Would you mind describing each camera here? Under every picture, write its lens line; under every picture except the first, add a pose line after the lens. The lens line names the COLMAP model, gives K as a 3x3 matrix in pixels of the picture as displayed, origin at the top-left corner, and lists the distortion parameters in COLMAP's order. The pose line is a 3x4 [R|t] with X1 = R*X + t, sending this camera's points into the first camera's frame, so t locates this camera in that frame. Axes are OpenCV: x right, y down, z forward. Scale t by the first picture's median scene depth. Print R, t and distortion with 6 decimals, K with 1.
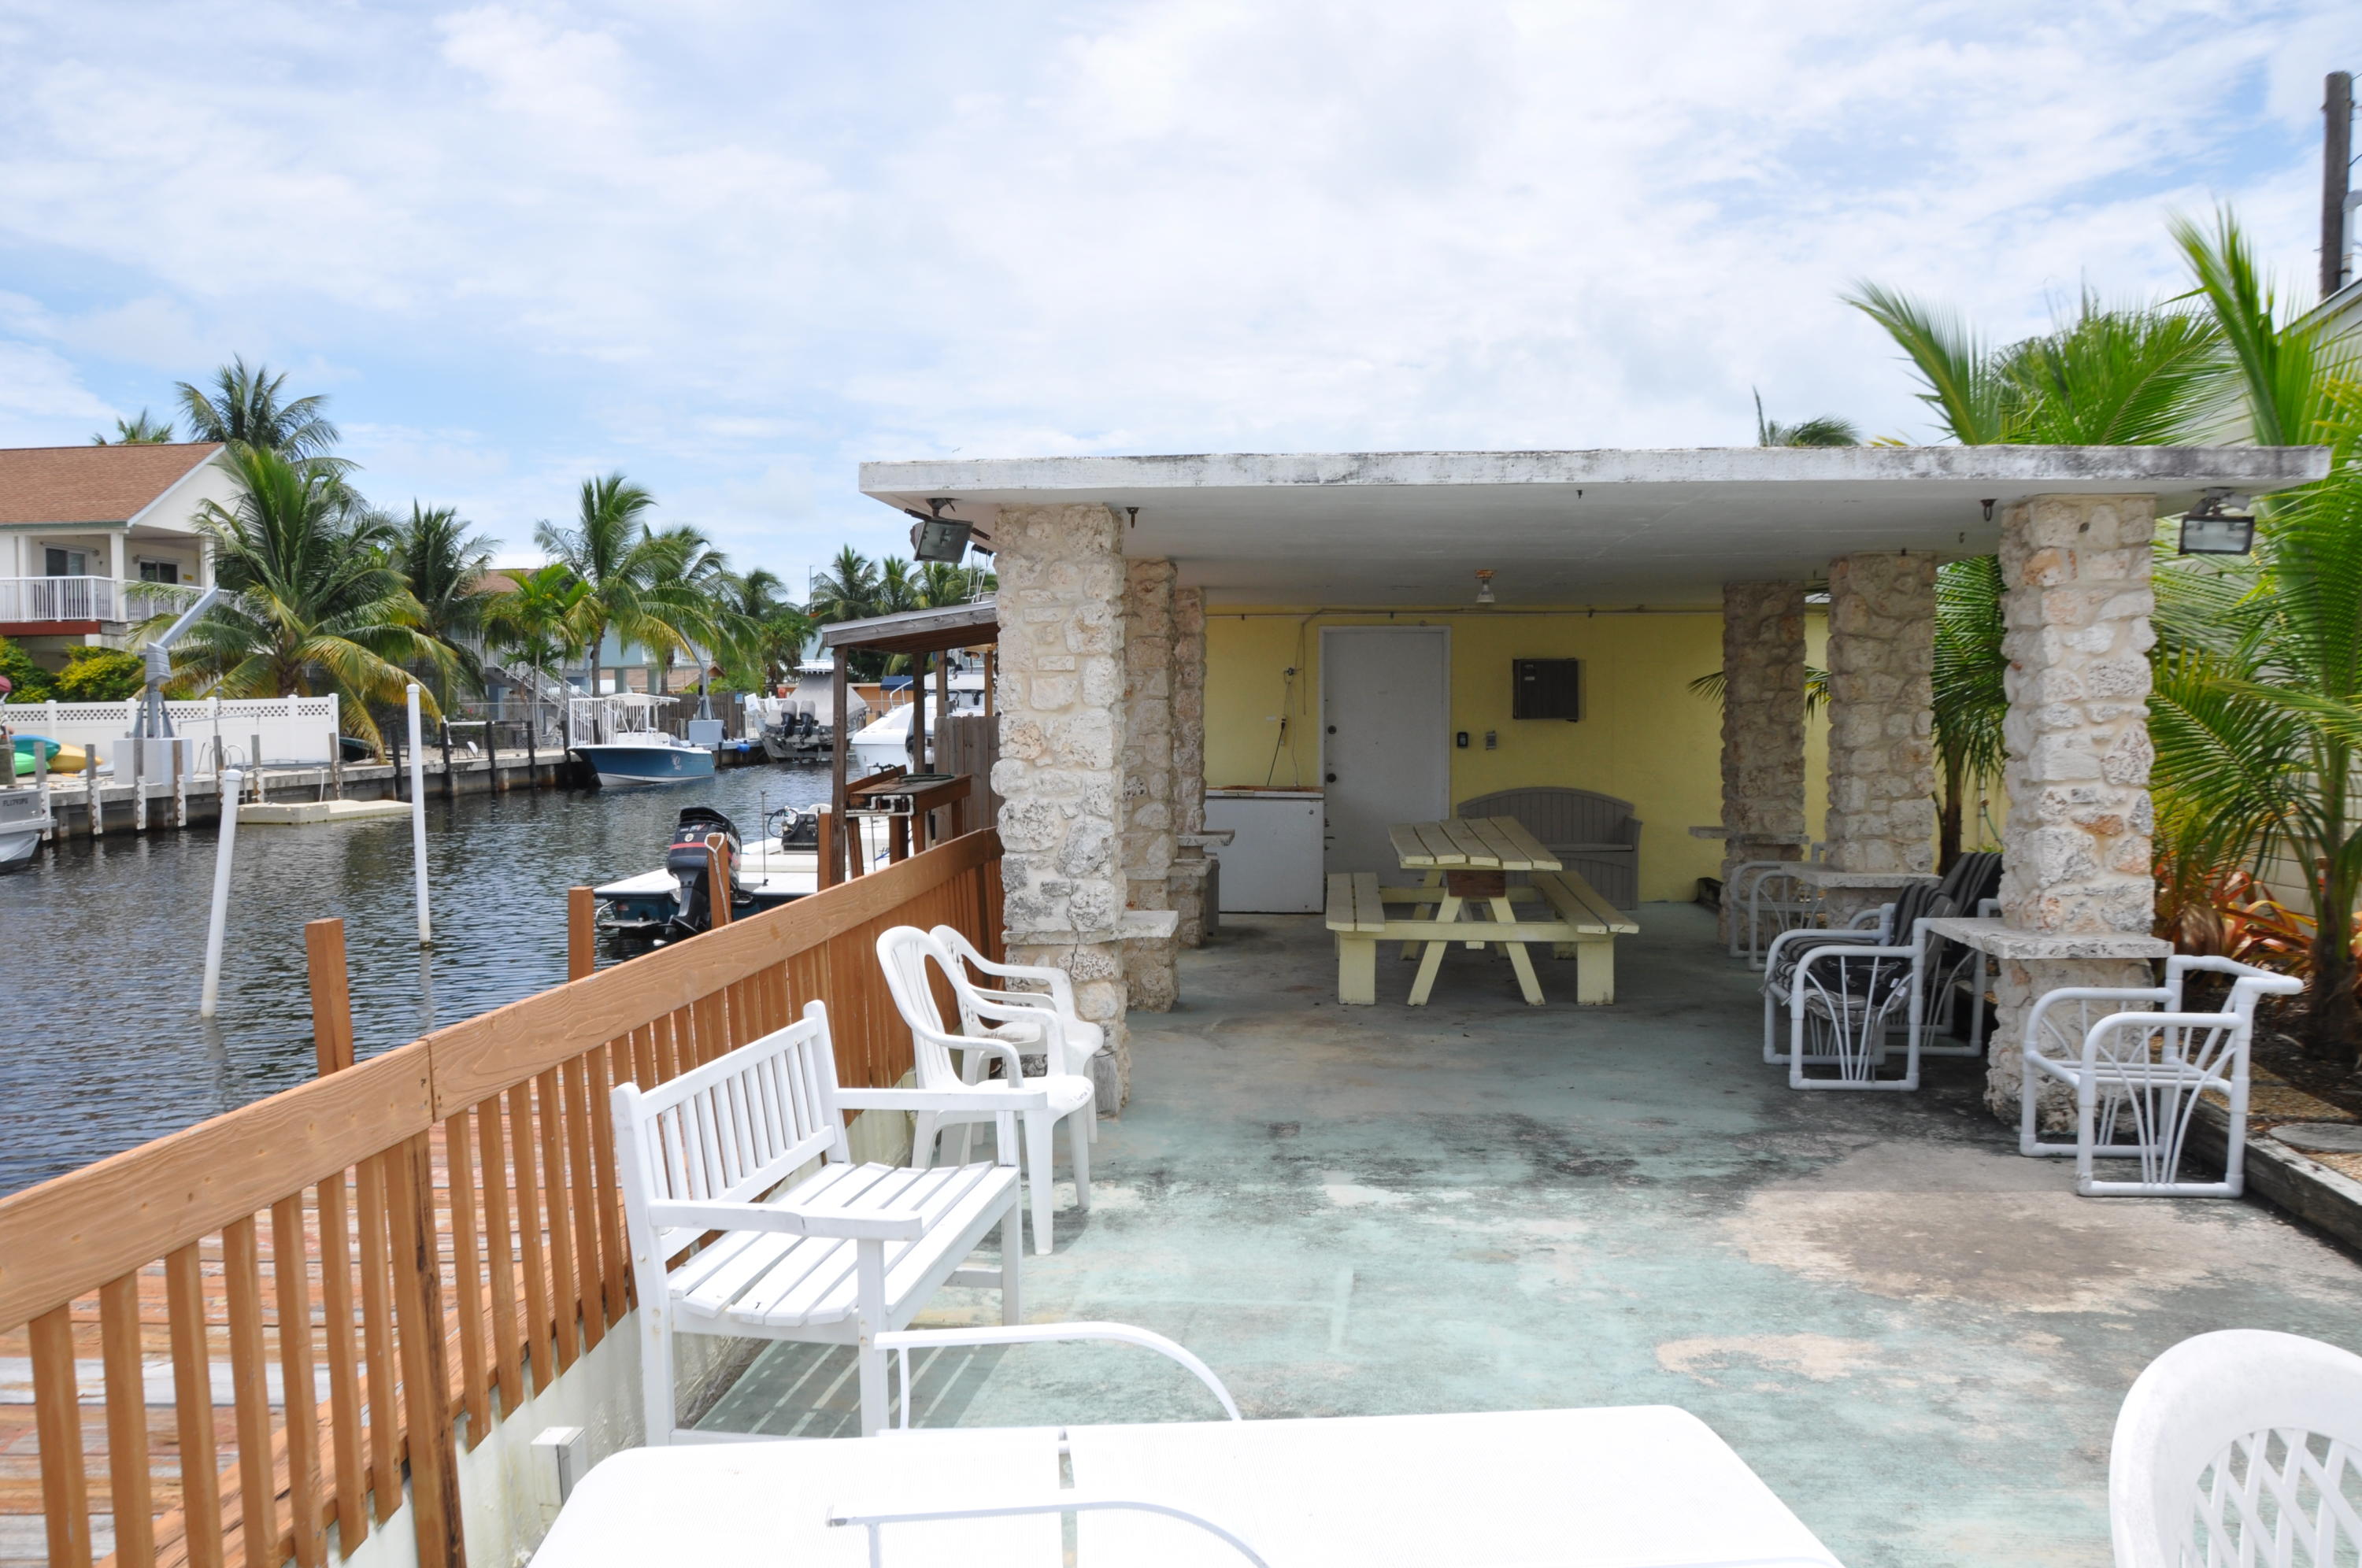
lens RADIAL K [[1830.0, 0, 1175.1], [0, 1830.0, 802.4], [0, 0, 1]] dist [-0.106108, 0.037279]
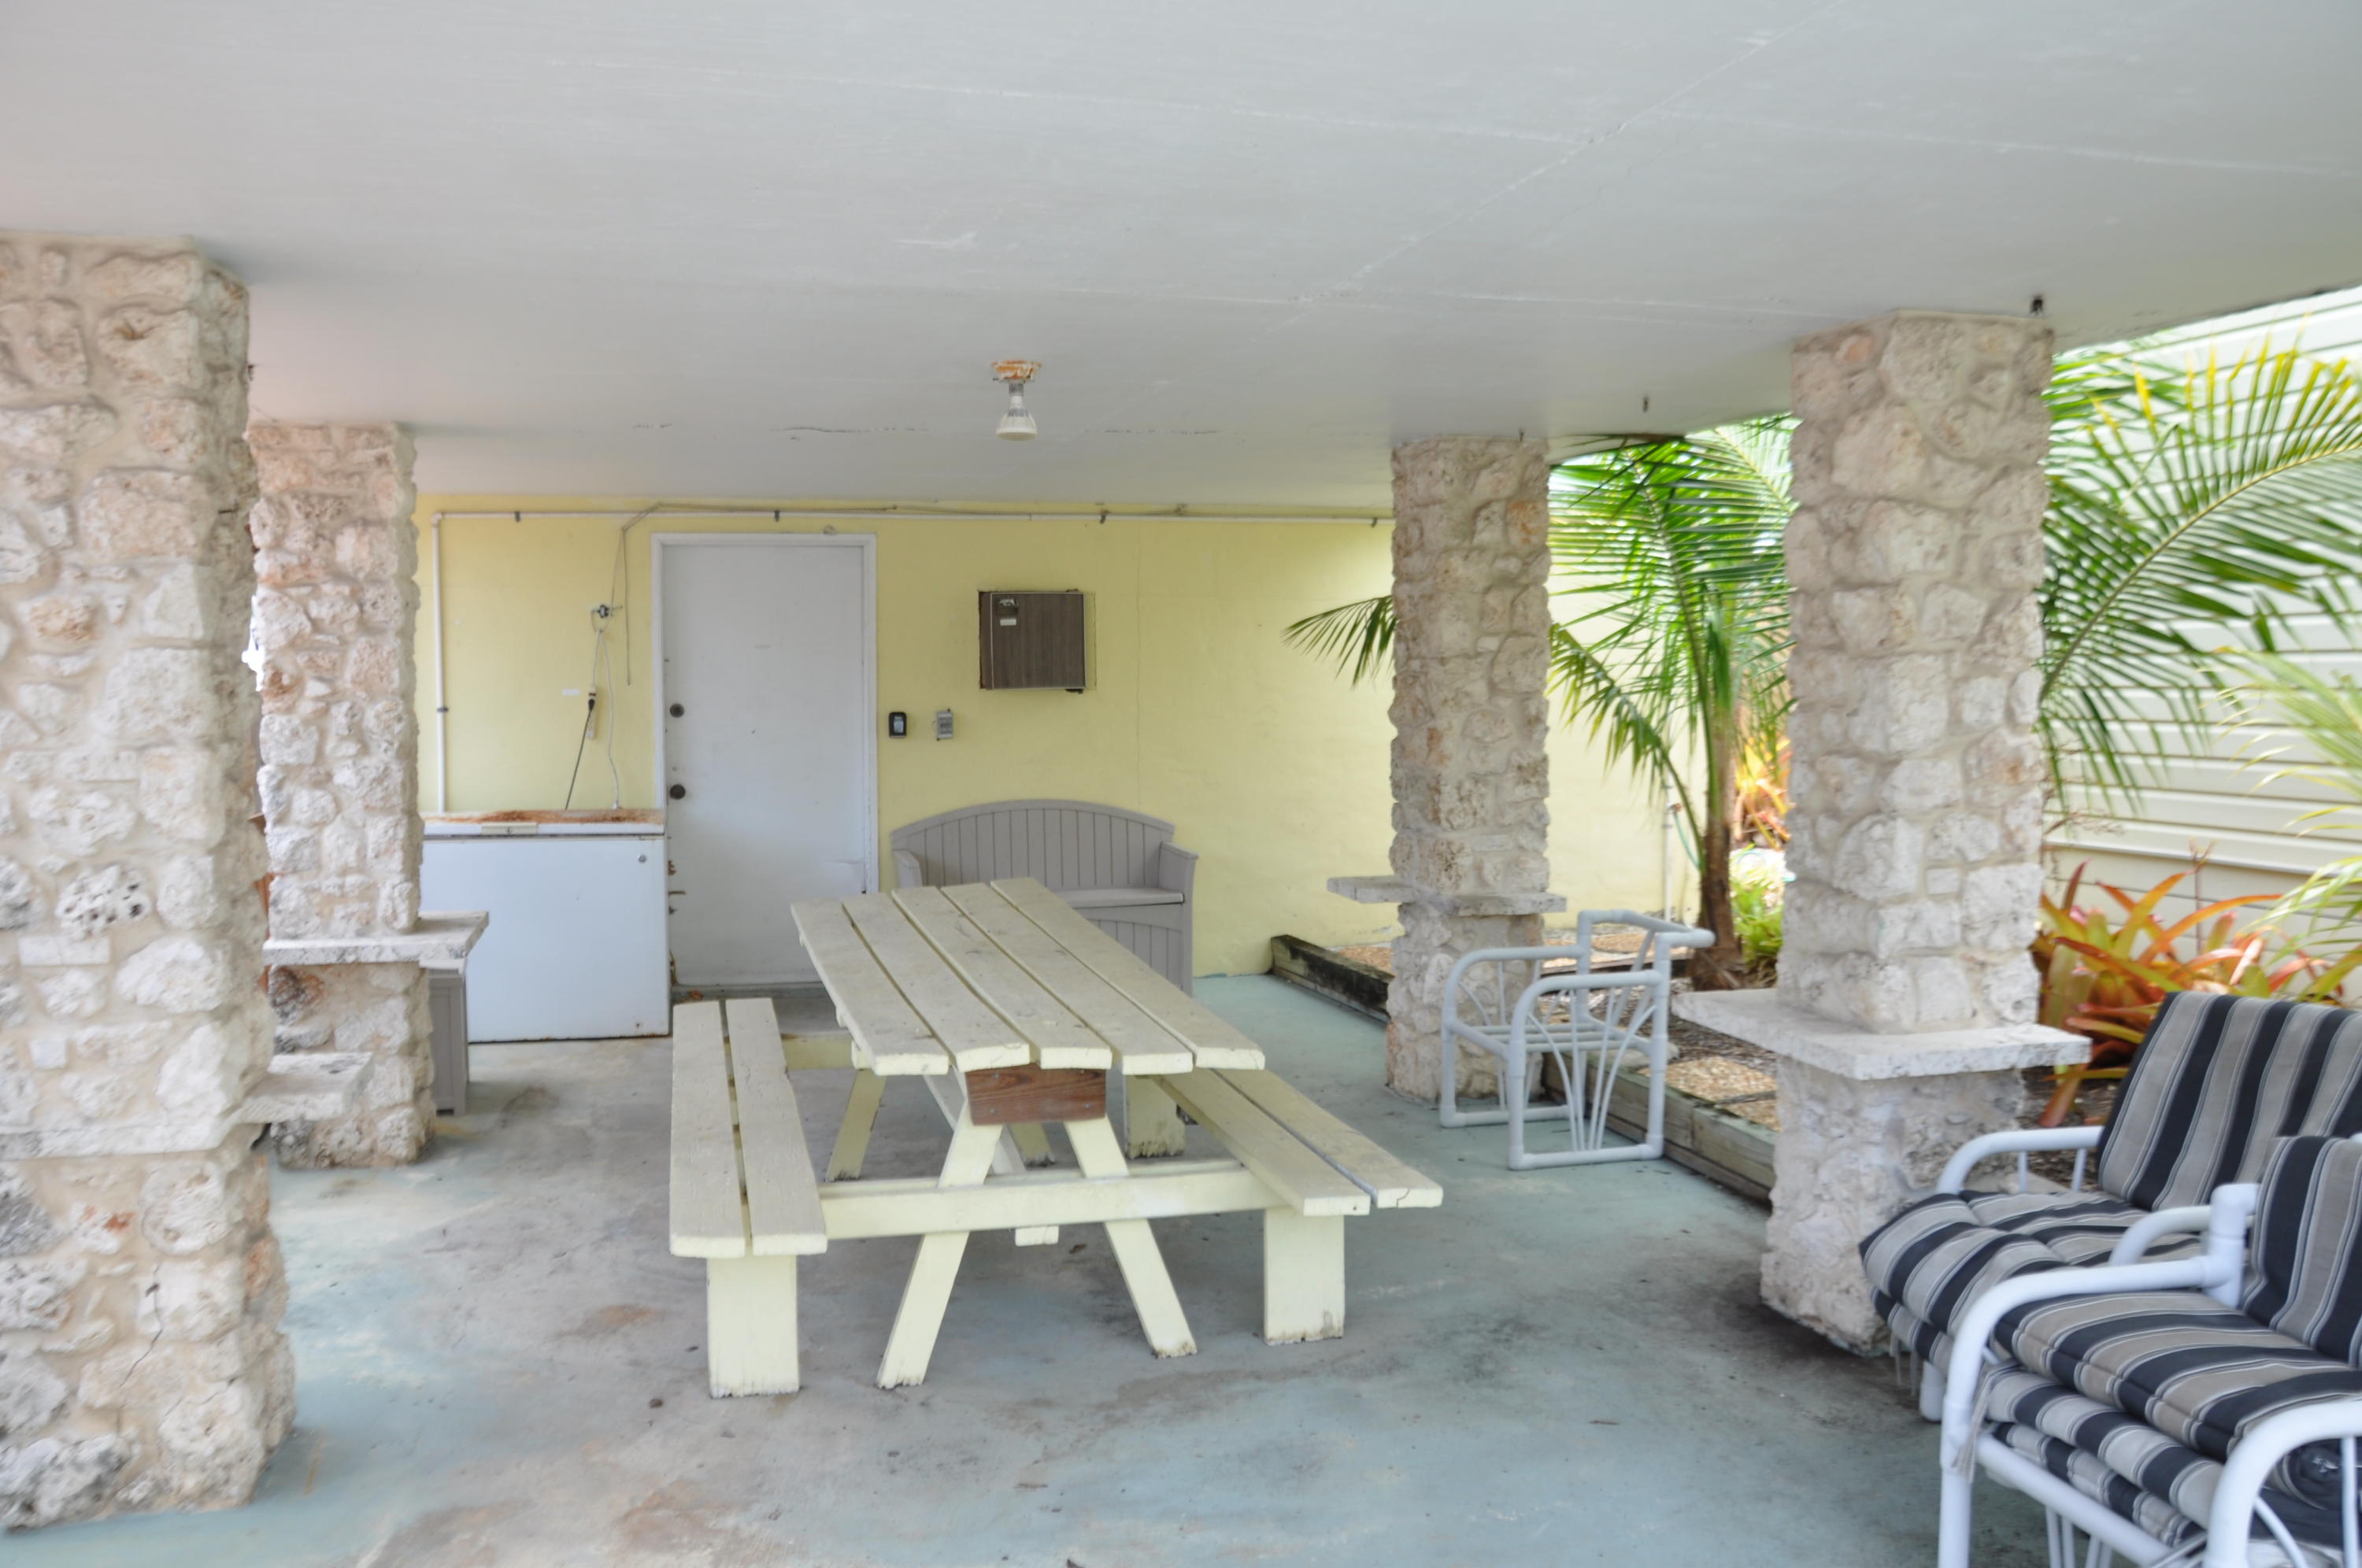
lens RADIAL K [[1830.0, 0, 1140.0], [0, 1830.0, 769.4], [0, 0, 1]] dist [-0.106108, 0.037279]
pose [[0.945111, -0.020438, 0.326110, 0.052706], [0.020337, 0.999786, 0.003718, -0.029392], [-0.326117, 0.003118, 0.945324, 0.593365]]
